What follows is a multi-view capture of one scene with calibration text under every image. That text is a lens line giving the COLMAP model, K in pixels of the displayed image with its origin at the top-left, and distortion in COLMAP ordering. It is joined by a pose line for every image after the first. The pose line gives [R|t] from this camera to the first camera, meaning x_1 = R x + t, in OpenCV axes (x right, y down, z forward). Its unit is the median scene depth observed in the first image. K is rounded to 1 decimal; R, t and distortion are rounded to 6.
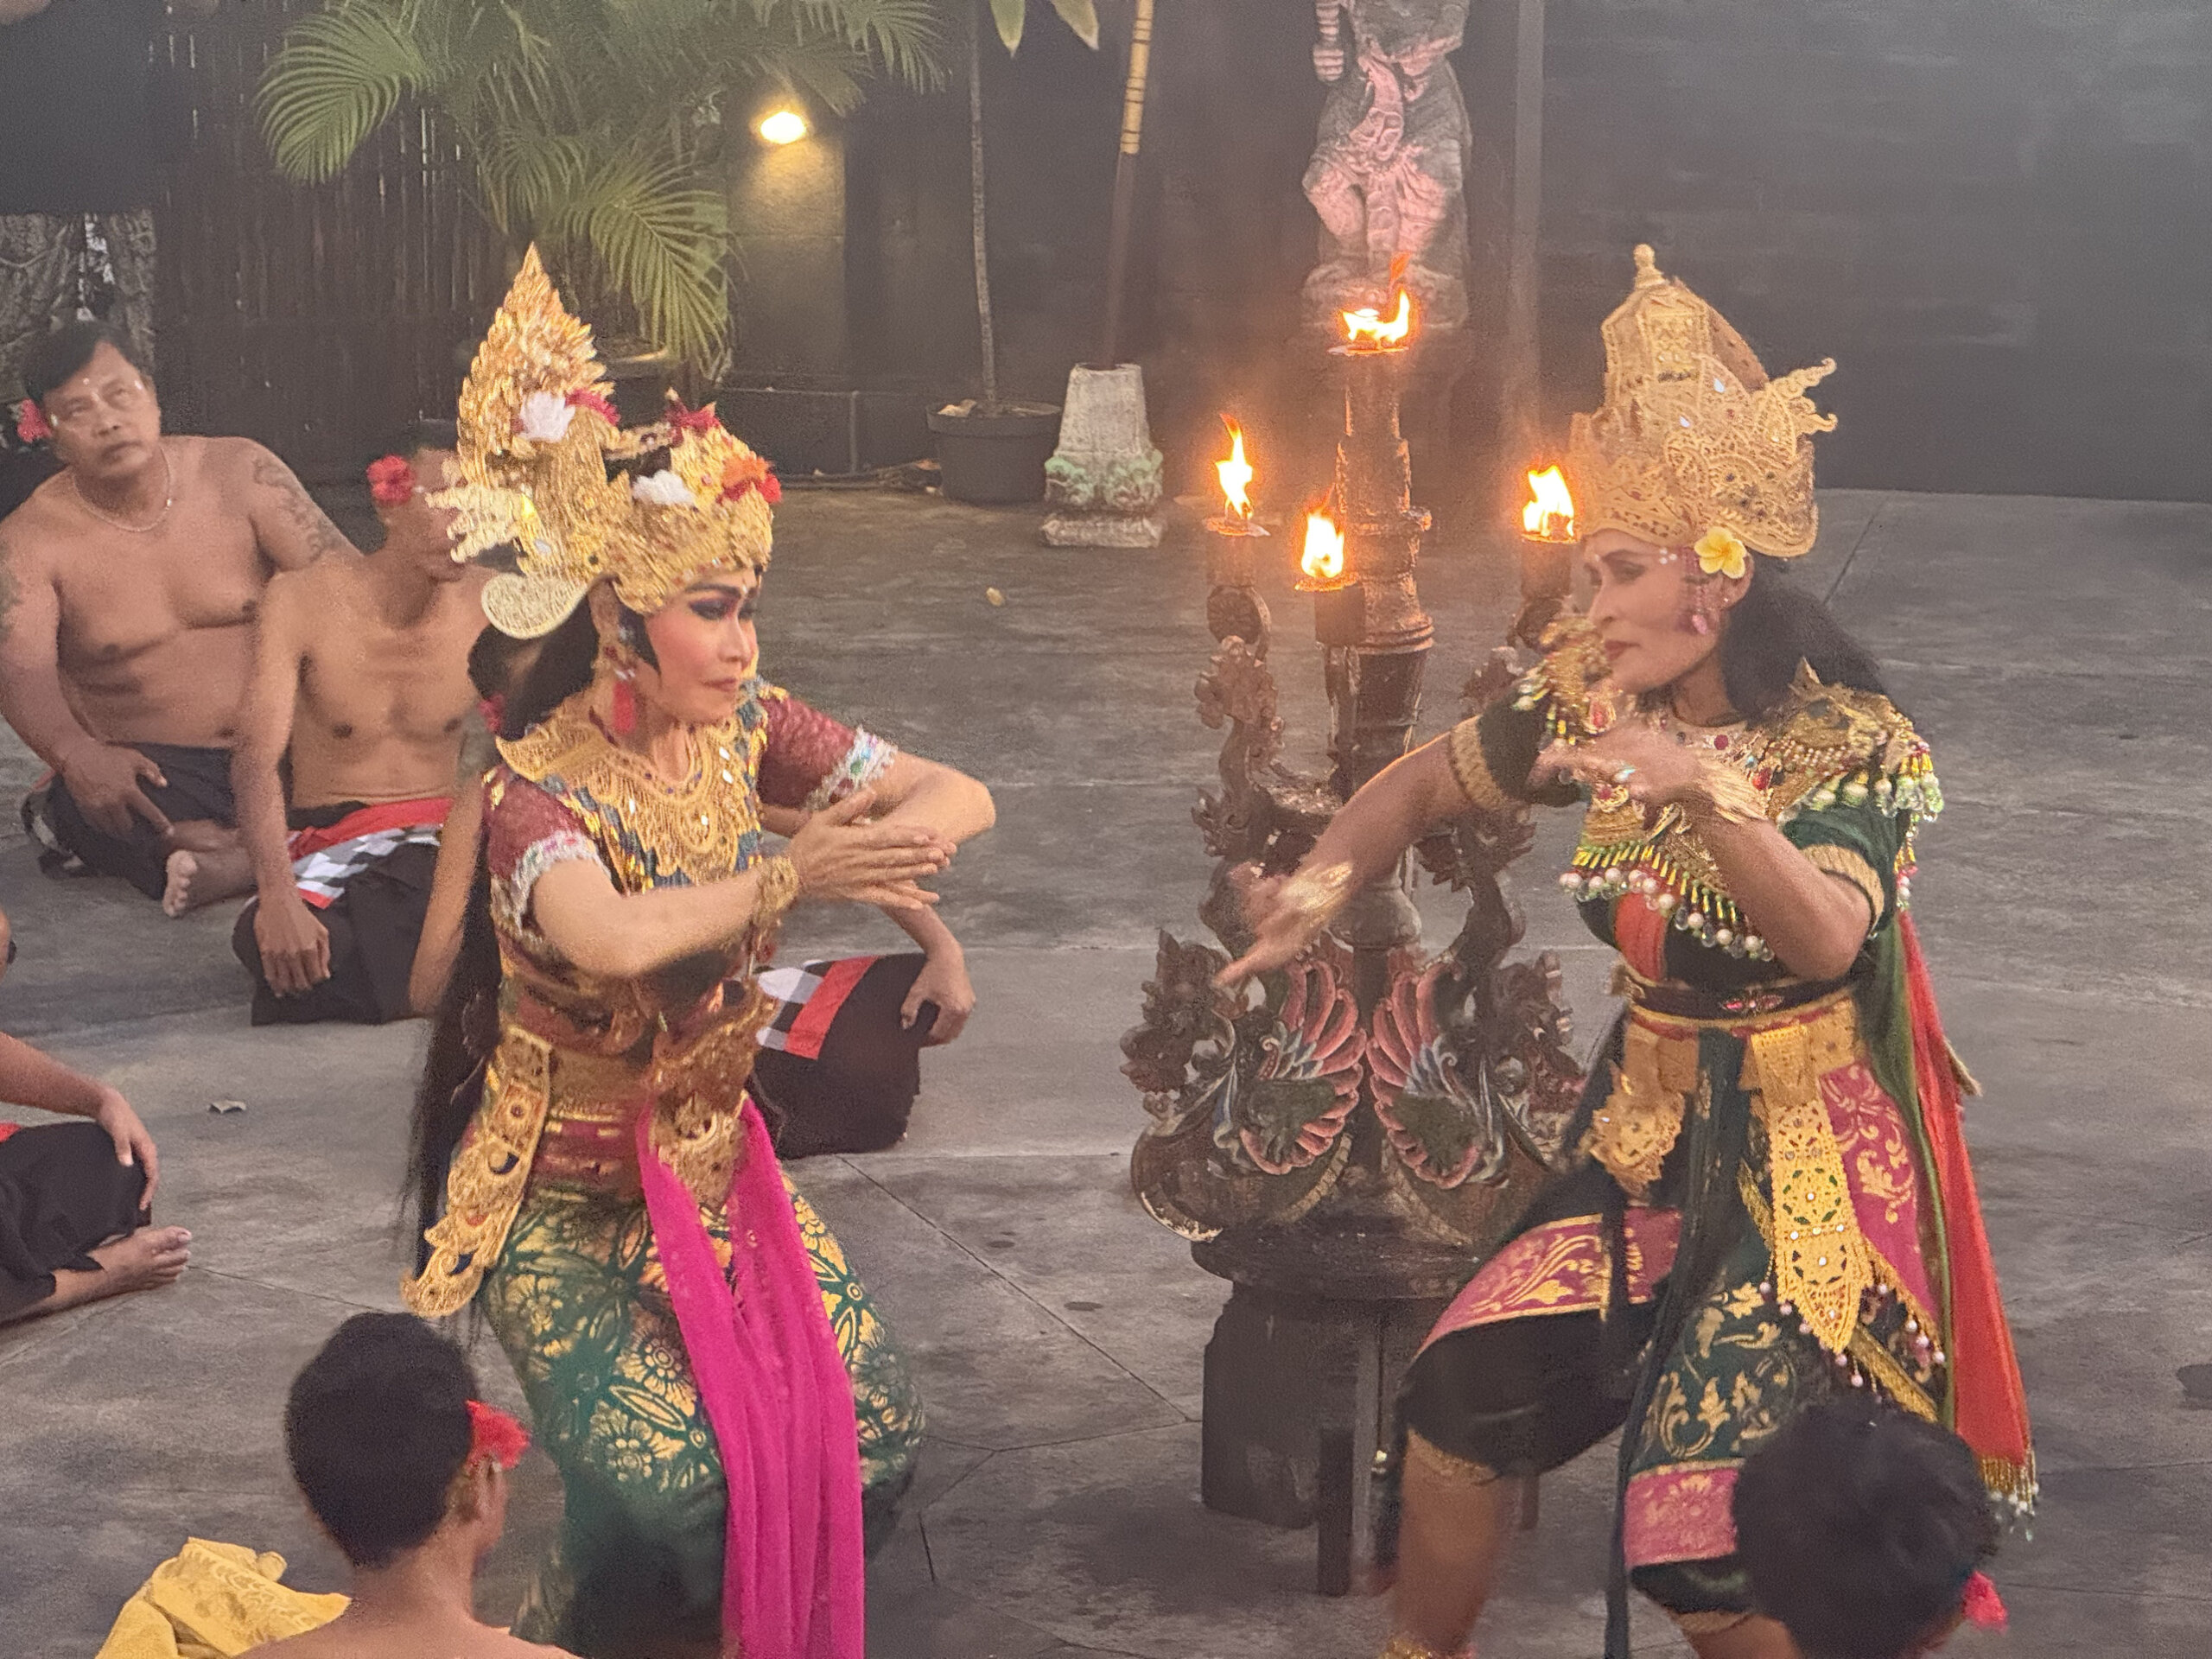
lens RADIAL K [[7750.7, 0, 1104.9], [0, 7750.7, 826.2], [0, 0, 1]] dist [0.118049, 0.000000]
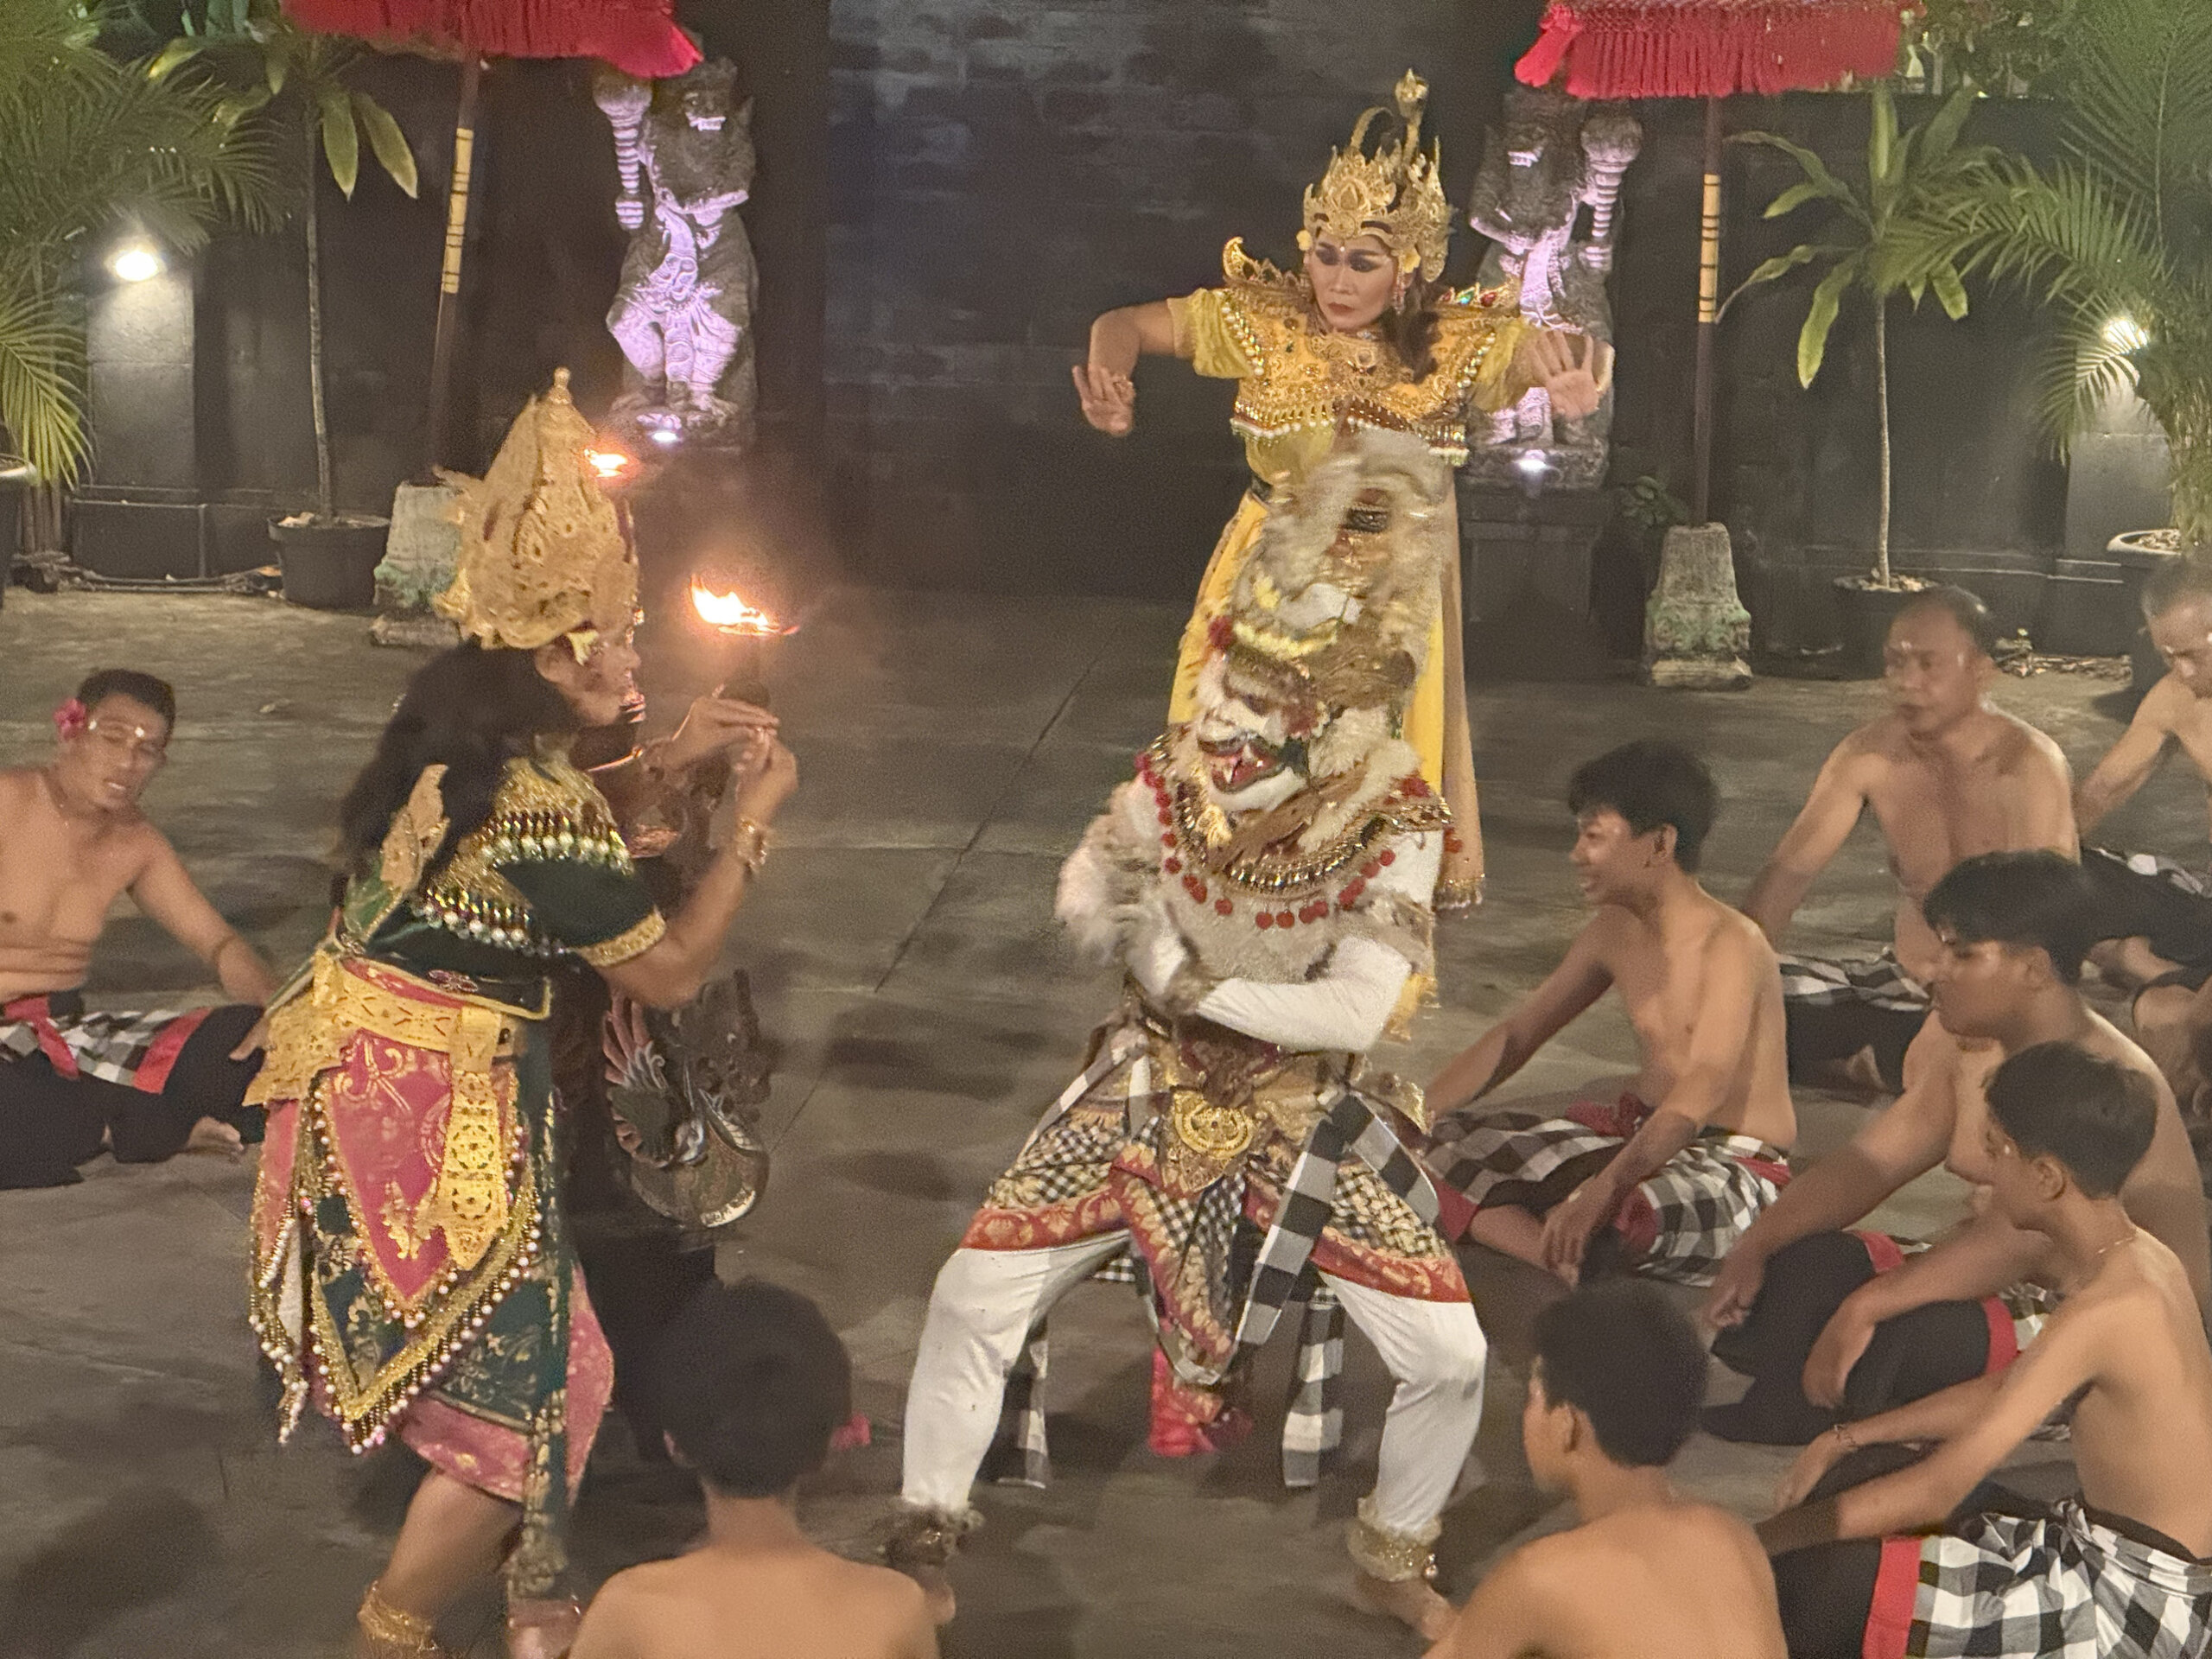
lens RADIAL K [[7750.7, 0, 1105.2], [0, 7750.7, 836.6], [0, 0, 1]] dist [0.118049, 0.000000]
pose [[0.996867, 0.001612, 0.079076, 0.008928], [-0.000659, 0.999927, -0.012074, 0.004649], [-0.079090, 0.011984, 0.996795, -0.115626]]
